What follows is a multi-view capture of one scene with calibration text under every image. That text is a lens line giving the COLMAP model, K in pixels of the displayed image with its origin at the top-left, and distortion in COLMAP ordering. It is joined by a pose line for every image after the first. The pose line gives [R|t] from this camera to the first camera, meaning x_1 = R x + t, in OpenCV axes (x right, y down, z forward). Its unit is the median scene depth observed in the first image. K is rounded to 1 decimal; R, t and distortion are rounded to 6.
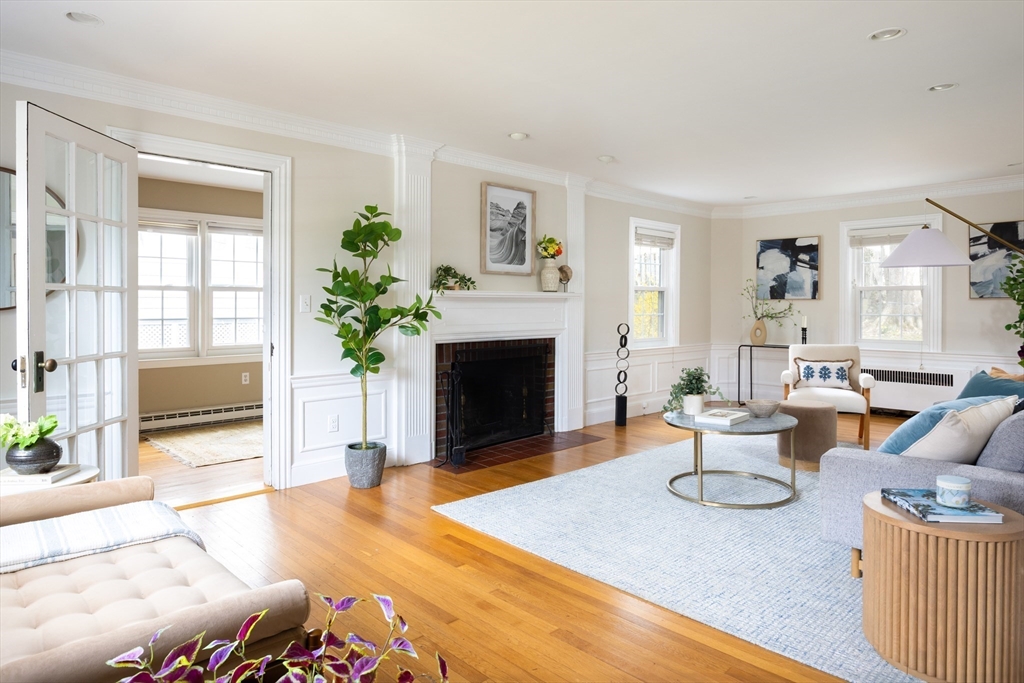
lens RADIAL K [[625.8, 0, 510.9], [0, 625.8, 294.8], [0, 0, 1]] dist [-0.000288, -0.000314]
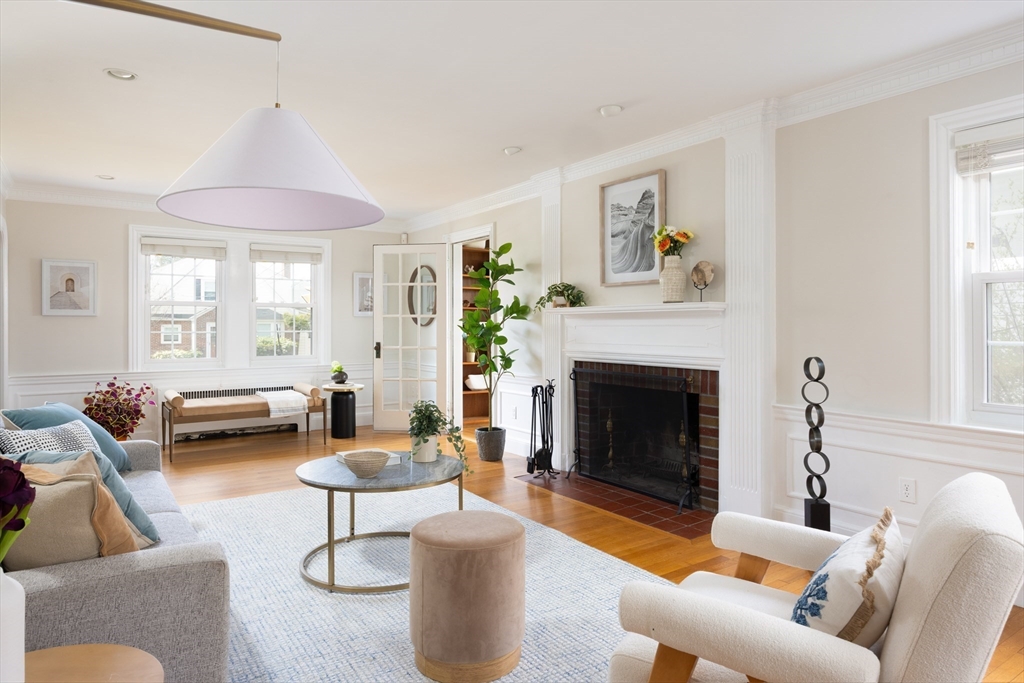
lens RADIAL K [[646.7, 0, 512.0], [0, 646.7, 341.5], [0, 0, 1]] dist [-0.001167, -0.000654]
pose [[-0.181630, 0.005702, -0.983350, 0.855192], [-0.004351, 0.999969, 0.006602, 0.036887], [0.983357, 0.005478, -0.181600, 0.994422]]
